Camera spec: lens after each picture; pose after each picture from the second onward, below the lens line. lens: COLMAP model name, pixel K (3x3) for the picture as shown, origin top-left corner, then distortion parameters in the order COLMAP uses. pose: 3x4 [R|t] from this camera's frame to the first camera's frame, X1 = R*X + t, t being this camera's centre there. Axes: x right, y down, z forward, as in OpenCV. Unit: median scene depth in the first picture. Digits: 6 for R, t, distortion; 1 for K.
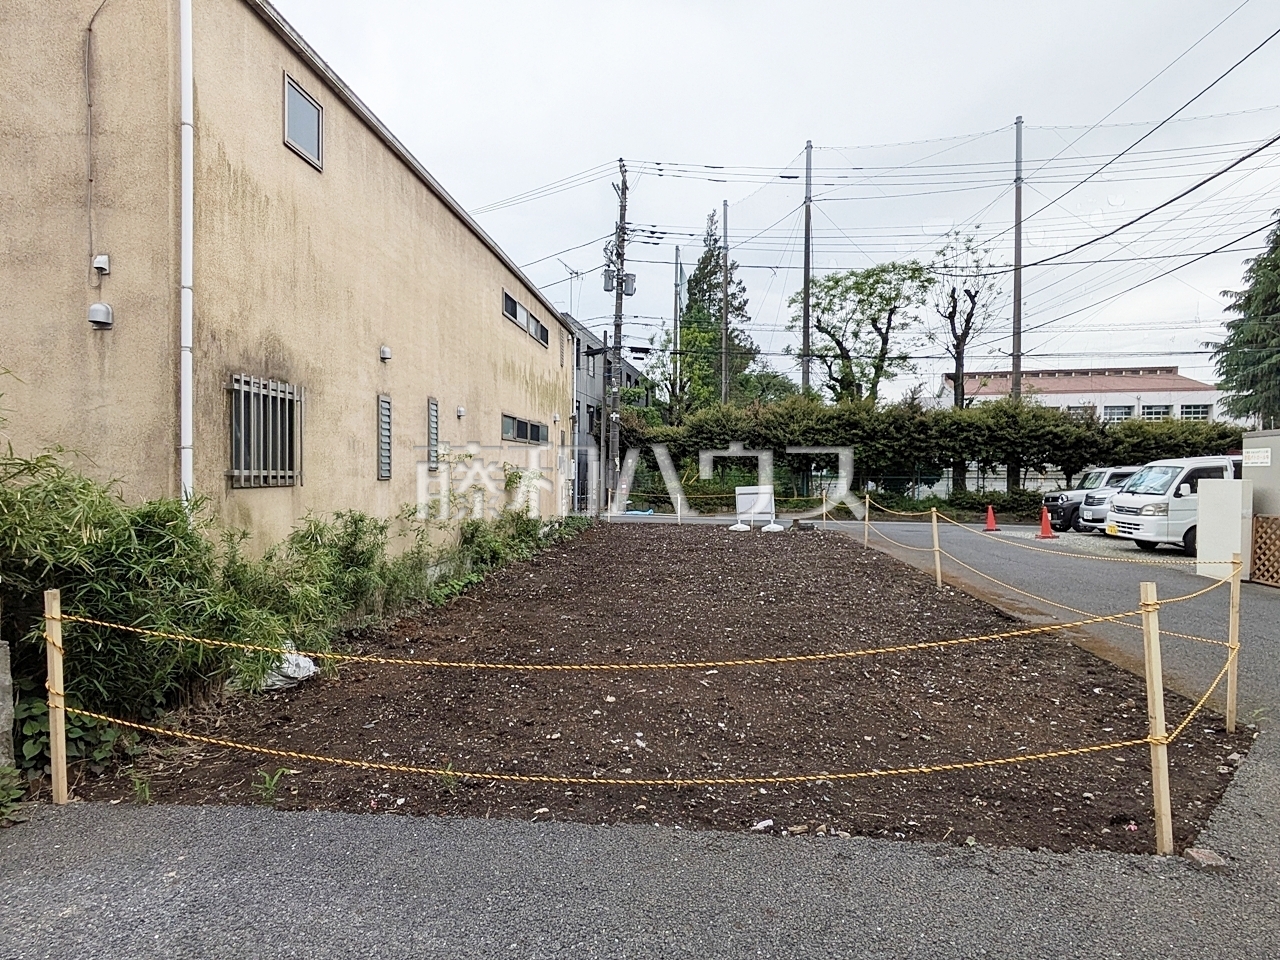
lens RADIAL K [[675.4, 0, 635.3], [0, 675.4, 486.0], [0, 0, 1]] dist [-0.011304, 0.006319]
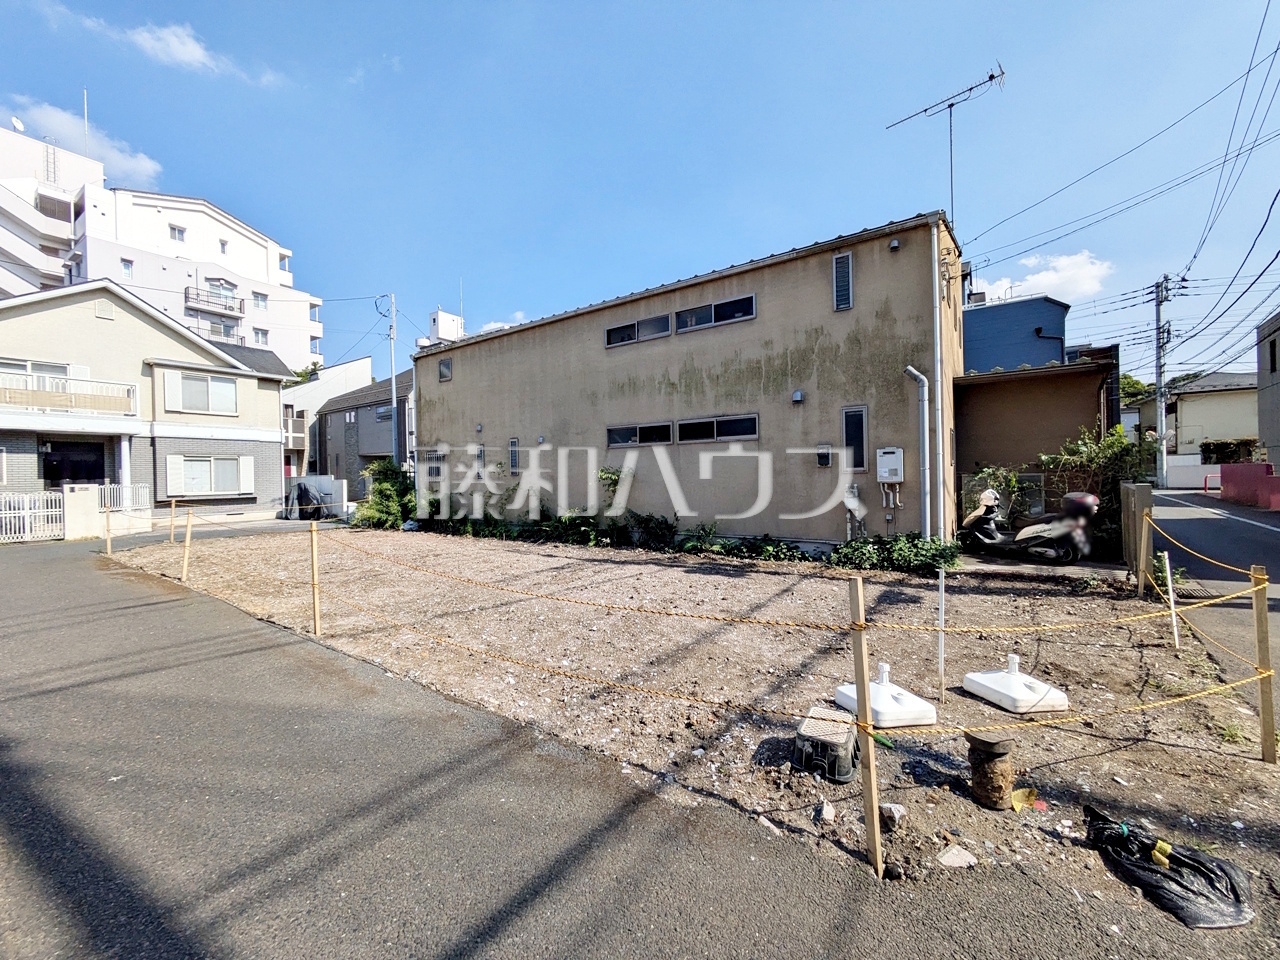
lens RADIAL K [[505.8, 0, 643.3], [0, 505.8, 475.7], [0, 0, 1]] dist [-0.001007, 0.002368]
pose [[-0.483320, 0.002363, -0.875441, 0.315308], [-0.005852, 0.999965, 0.005930, -0.013570], [0.875424, 0.007990, -0.483289, 0.805760]]
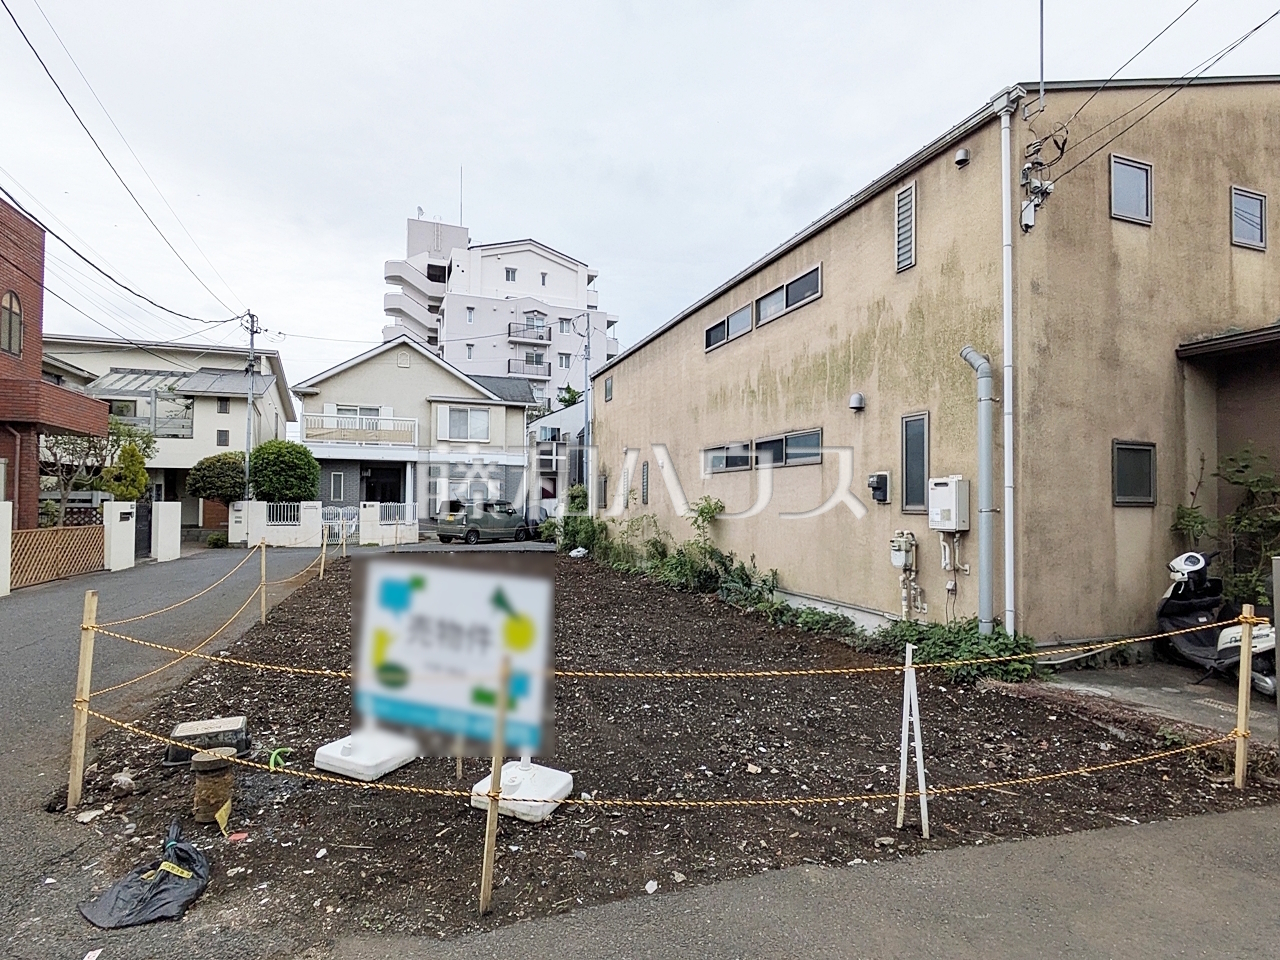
lens RADIAL K [[649.6, 0, 636.1], [0, 649.6, 488.9], [0, 0, 1]] dist [-0.001063, 0.000440]
pose [[-0.901584, -0.023438, -0.431970, 0.172692], [-0.024473, 0.999695, -0.003165, -0.021980], [0.431912, 0.007718, -0.901883, 0.985436]]
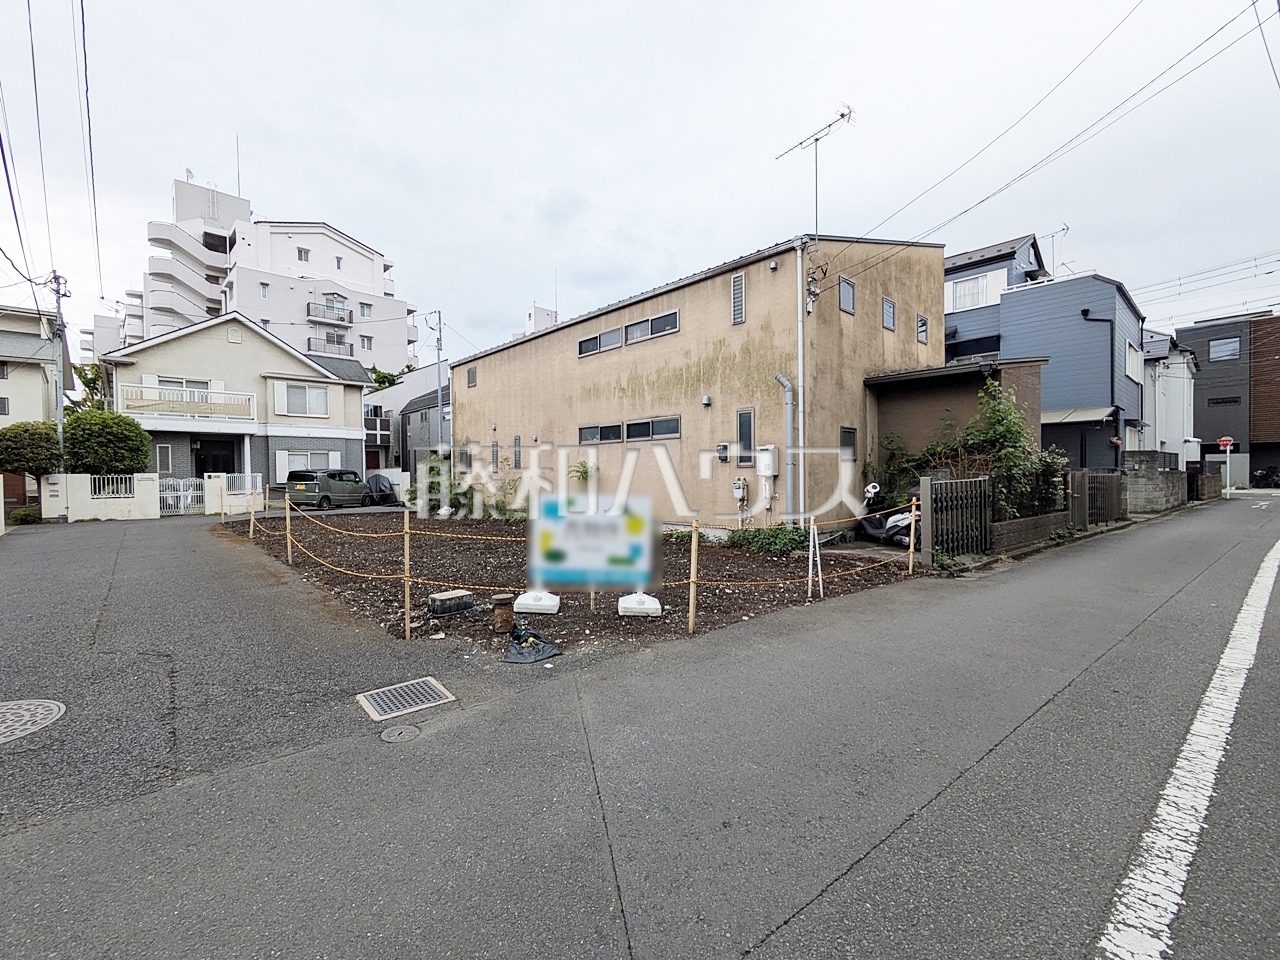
lens RADIAL K [[548.4, 0, 641.5], [0, 548.4, 481.8], [0, 0, 1]] dist [0.000600, 0.001280]
pose [[-0.658386, 0.011404, -0.752594, 0.318092], [-0.013160, 0.999558, 0.026659, -0.013233], [0.752565, 0.027456, -0.657945, 0.998107]]
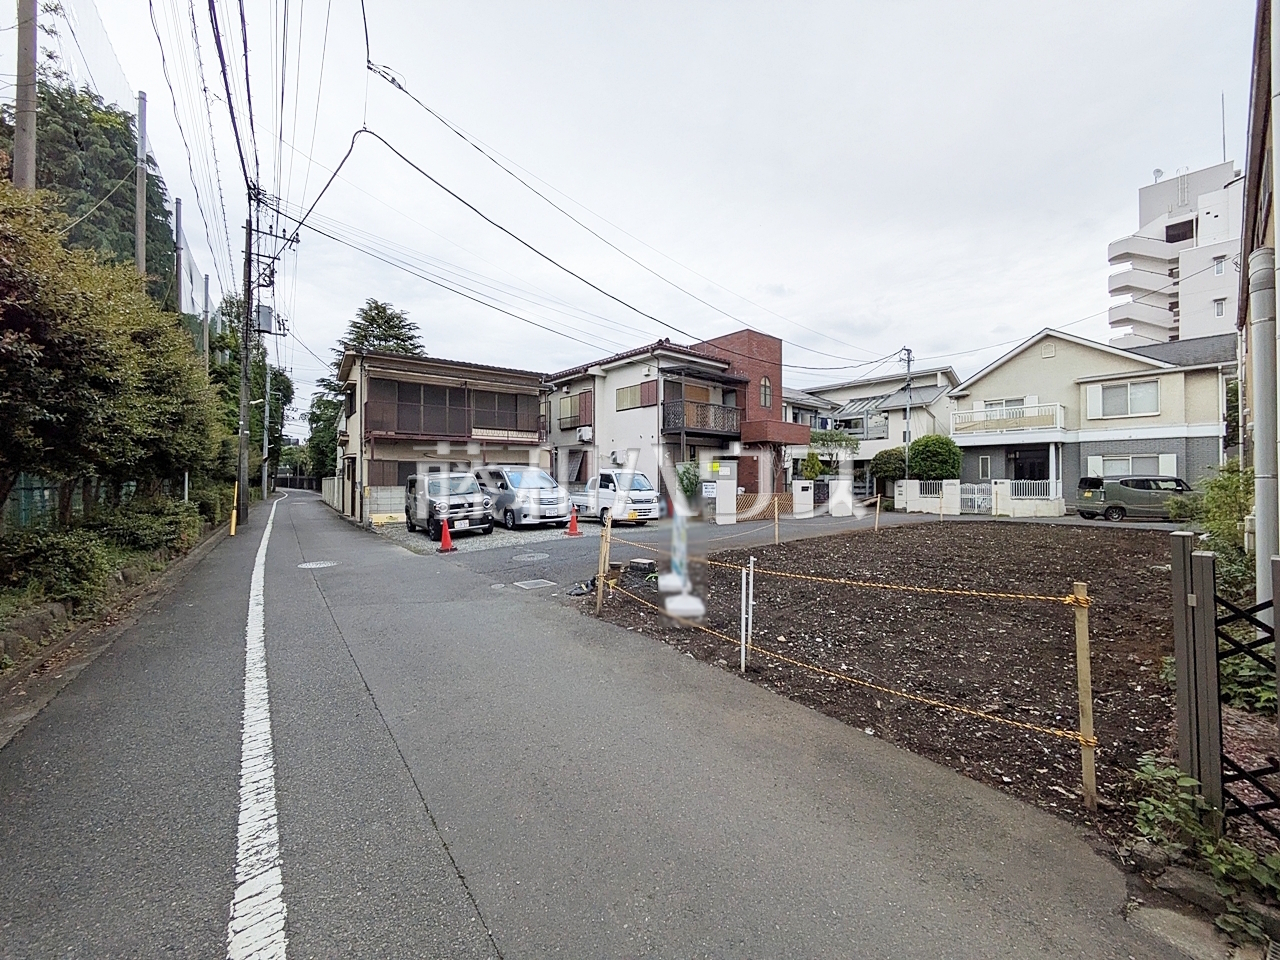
lens RADIAL K [[505.8, 0, 636.0], [0, 505.8, 475.5], [0, 0, 1]] dist [-0.001007, 0.002368]
pose [[-0.724897, 0.001961, 0.688854, -0.040125], [0.013404, 0.999847, 0.011259, -0.021957], [-0.688727, 0.017394, -0.724812, 1.043212]]
